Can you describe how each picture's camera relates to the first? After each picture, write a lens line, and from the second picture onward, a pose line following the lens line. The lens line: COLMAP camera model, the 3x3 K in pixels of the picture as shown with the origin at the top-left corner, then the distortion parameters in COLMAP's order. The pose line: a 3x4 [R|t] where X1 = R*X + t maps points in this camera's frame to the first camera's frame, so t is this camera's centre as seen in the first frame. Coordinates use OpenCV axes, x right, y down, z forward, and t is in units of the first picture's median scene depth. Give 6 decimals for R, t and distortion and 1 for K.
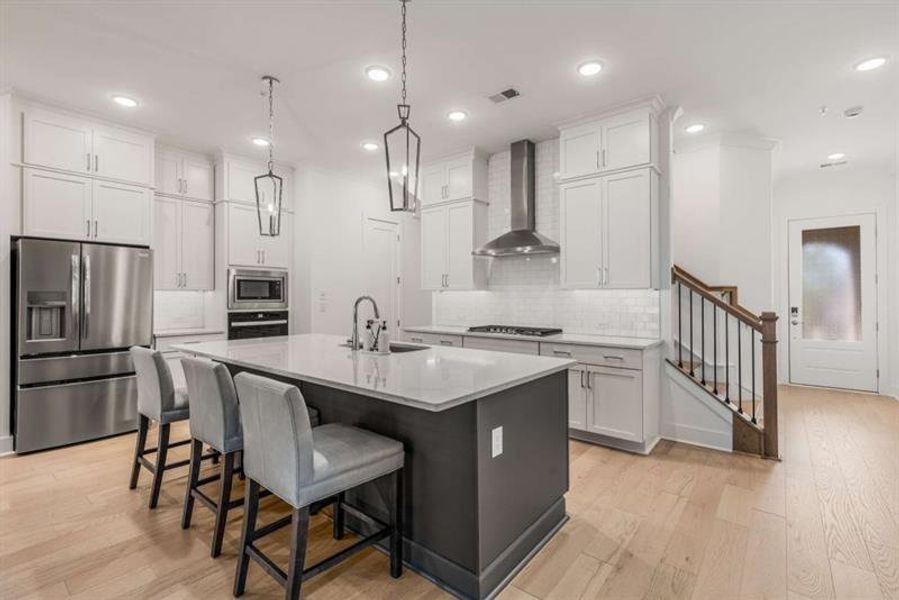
lens RADIAL K [[409.0, 0, 449.0], [0, 409.0, 284.5], [0, 0, 1]] dist [0.008757, -0.001616]
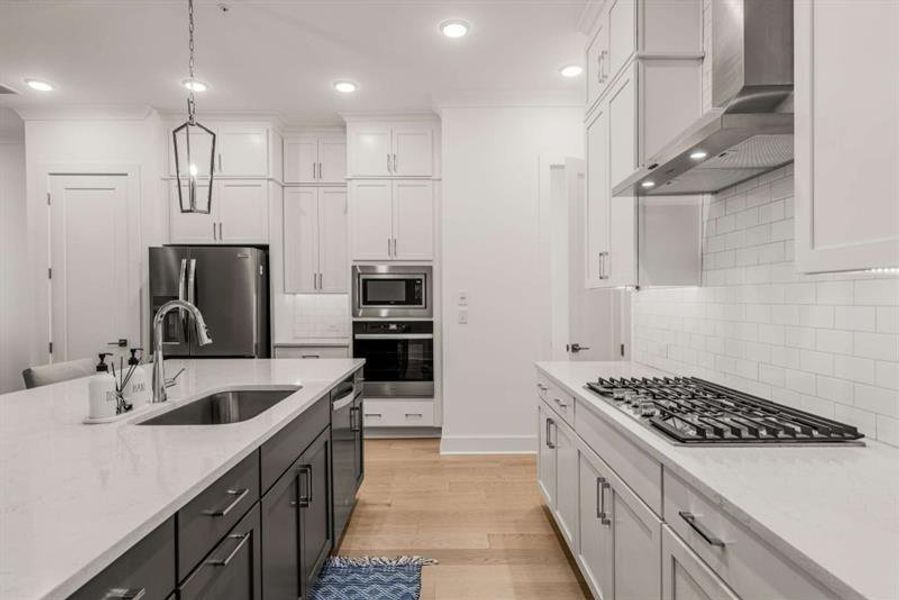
lens RADIAL K [[499.0, 0, 451.3], [0, 499.0, 299.4], [0, 0, 1]] dist [0.011431, -0.002747]
pose [[0.633226, -0.003317, -0.773960, 0.358530], [0.023739, 0.999604, 0.015138, 0.018714], [0.773603, -0.027959, 0.633054, 0.600874]]
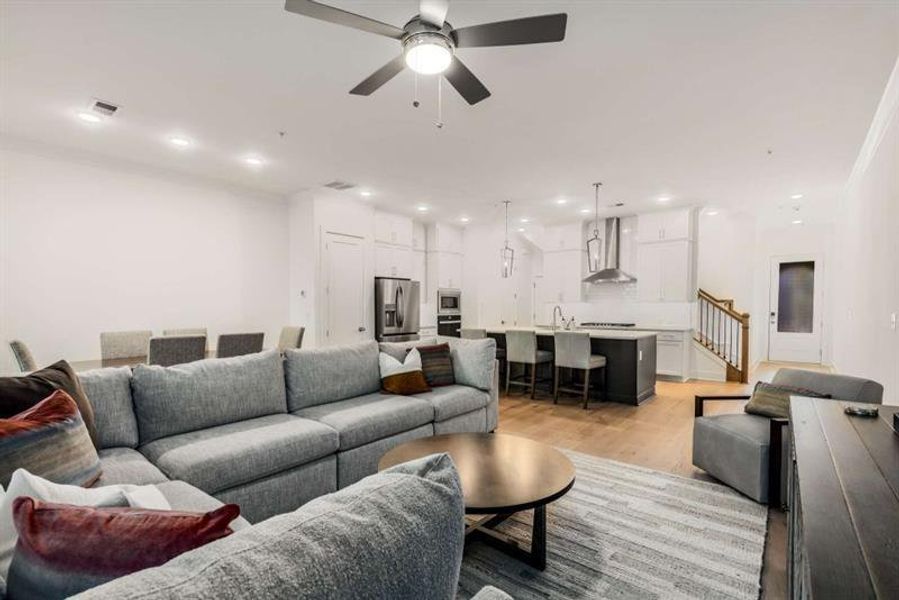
lens RADIAL K [[409.0, 0, 456.3], [0, 409.0, 314.9], [0, 0, 1]] dist [0.008757, -0.001616]
pose [[0.999932, -0.002121, -0.011475, -0.486137], [0.002667, 0.998855, 0.047759, -0.019017], [0.011360, -0.047787, 0.998793, -0.804676]]
